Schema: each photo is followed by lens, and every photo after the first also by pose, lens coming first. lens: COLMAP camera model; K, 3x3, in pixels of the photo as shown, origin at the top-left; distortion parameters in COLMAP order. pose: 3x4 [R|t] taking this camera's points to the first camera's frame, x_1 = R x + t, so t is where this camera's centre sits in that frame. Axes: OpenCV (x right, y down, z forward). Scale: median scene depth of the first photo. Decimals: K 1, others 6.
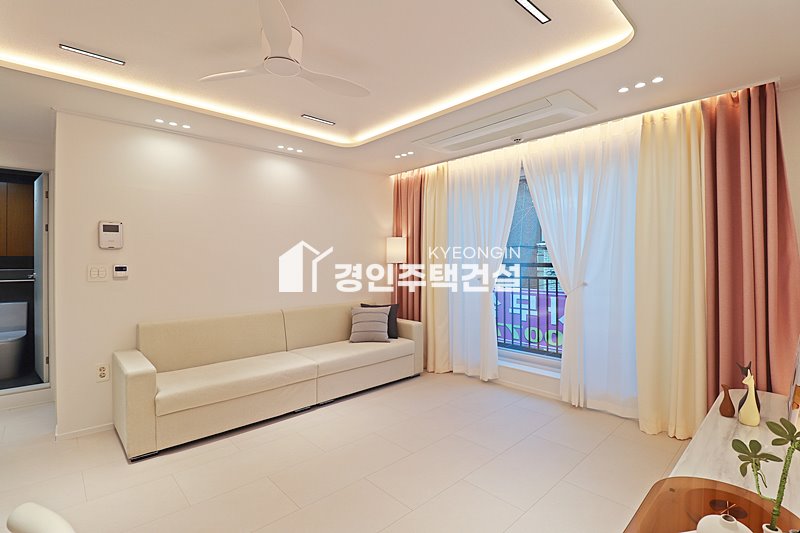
lens RADIAL K [[369.8, 0, 405.0], [0, 369.8, 258.7], [0, 0, 1]] dist [-0.003753, -0.010546]
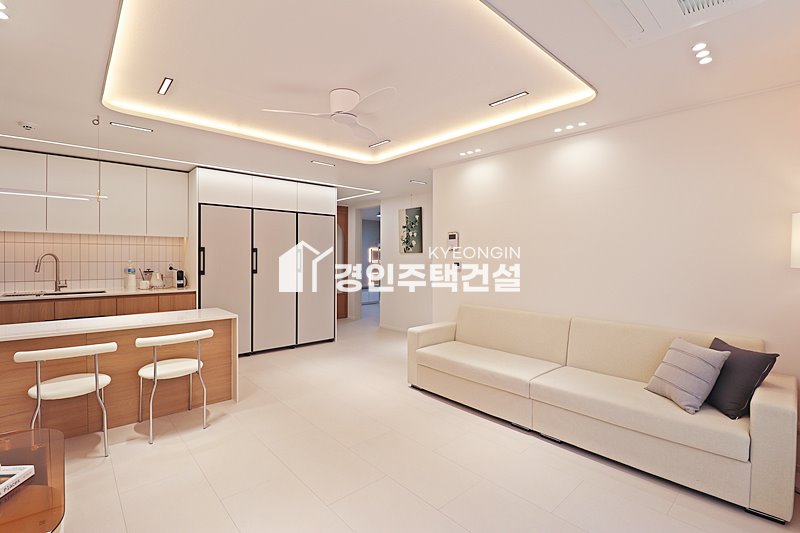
lens RADIAL K [[369.8, 0, 402.7], [0, 369.8, 260.5], [0, 0, 1]] dist [-0.003753, -0.010546]
pose [[-0.016221, 0.012895, -0.999785, 0.541041], [-0.000628, 0.999917, 0.012907, -0.005168], [0.999868, 0.000837, -0.016212, 0.634900]]
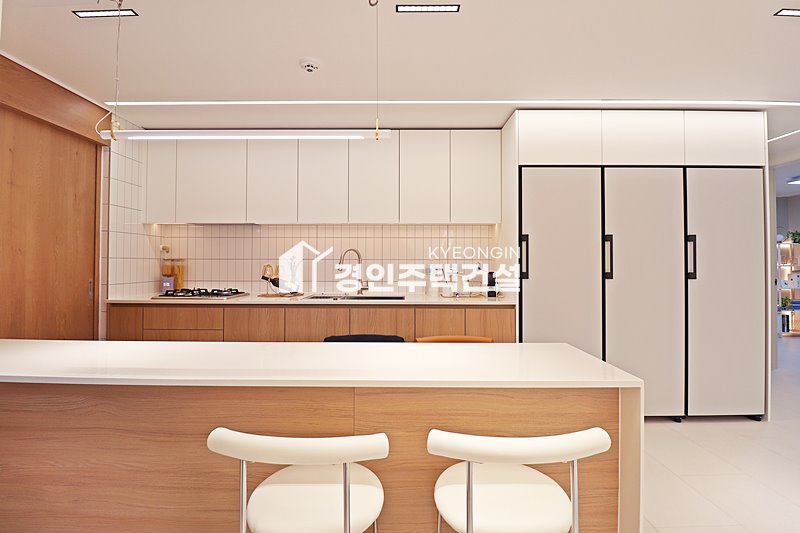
lens RADIAL K [[369.8, 0, 396.8], [0, 369.8, 259.0], [0, 0, 1]] dist [-0.003753, -0.010546]
pose [[-0.691107, -0.007943, -0.722708, 0.070067], [0.003504, 0.999891, -0.014340, 0.027269], [0.722744, -0.012443, -0.691004, 0.291329]]
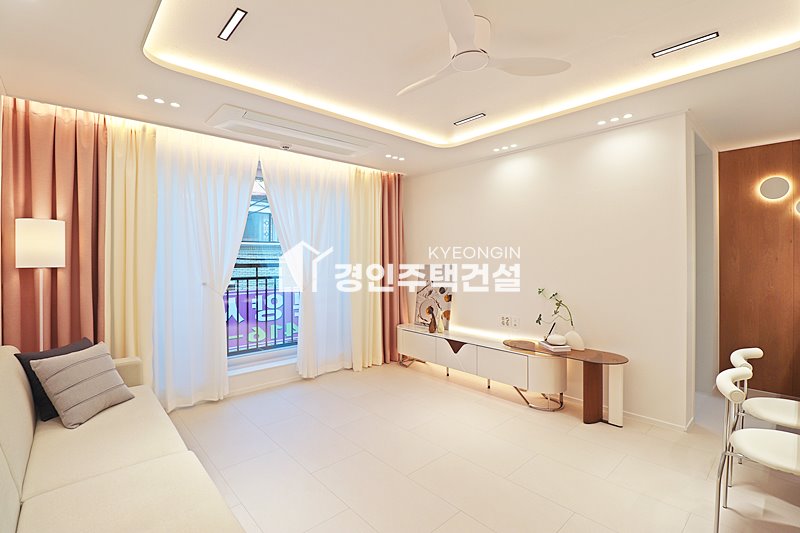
lens RADIAL K [[369.8, 0, 400.5], [0, 369.8, 260.6], [0, 0, 1]] dist [-0.003753, -0.010546]
pose [[0.022133, -0.004135, 0.999746, -0.685665], [0.001401, 0.999991, 0.004105, -0.000909], [-0.999754, 0.001310, 0.022139, 0.593278]]
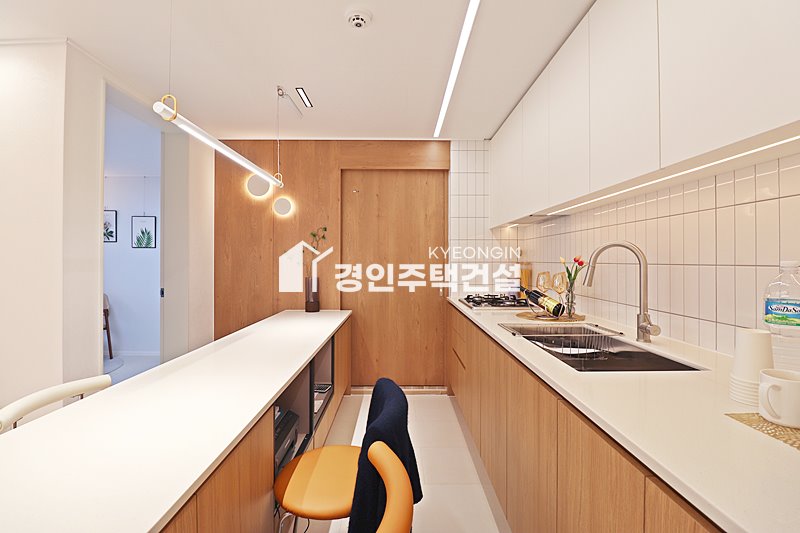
lens RADIAL K [[369.8, 0, 403.4], [0, 369.8, 259.1], [0, 0, 1]] dist [-0.003753, -0.010546]
pose [[-0.735183, 0.004261, 0.677855, -0.628917], [-0.002639, 0.999955, -0.009149, 0.012391], [-0.677864, -0.008515, -0.735138, 0.081533]]
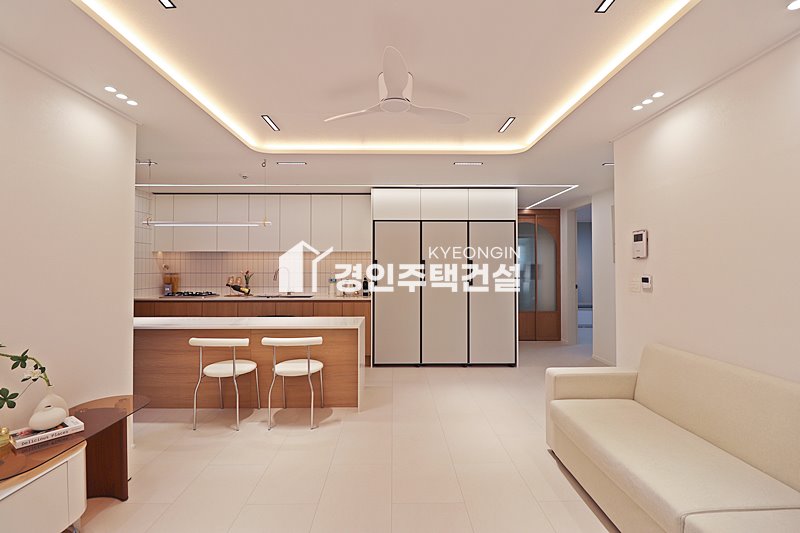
lens RADIAL K [[369.8, 0, 398.9], [0, 369.8, 262.9], [0, 0, 1]] dist [-0.003753, -0.010546]
pose [[-0.675060, -0.005782, -0.737740, 0.264527], [0.005812, 0.999897, -0.013154, -0.005389], [0.737740, -0.013167, -0.674956, 0.917877]]
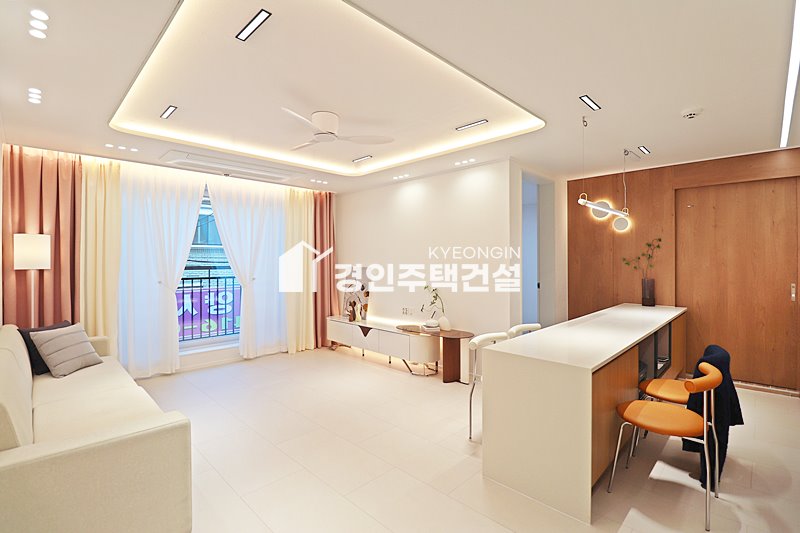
lens RADIAL K [[369.8, 0, 401.4], [0, 369.8, 261.8], [0, 0, 1]] dist [-0.003753, -0.010546]
pose [[-0.032877, -0.002189, 0.999457, -0.973170], [0.000771, 0.999997, 0.002215, -0.006848], [-0.999459, 0.000844, -0.032875, 0.373633]]
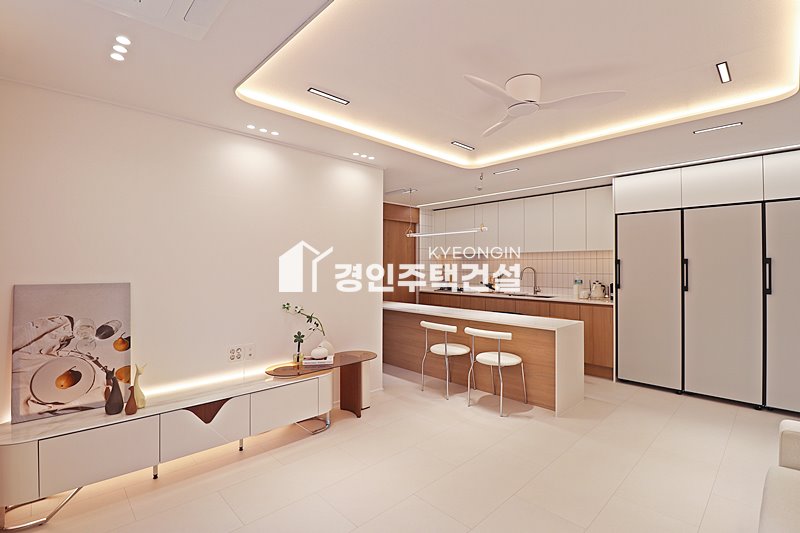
lens RADIAL K [[369.8, 0, 399.6], [0, 369.8, 261.8], [0, 0, 1]] dist [-0.003753, -0.010546]
pose [[-0.999986, 0.000719, -0.005282, 0.034381], [0.000816, 0.999830, -0.018399, -0.005405], [0.005268, -0.018403, -0.999817, 1.117039]]
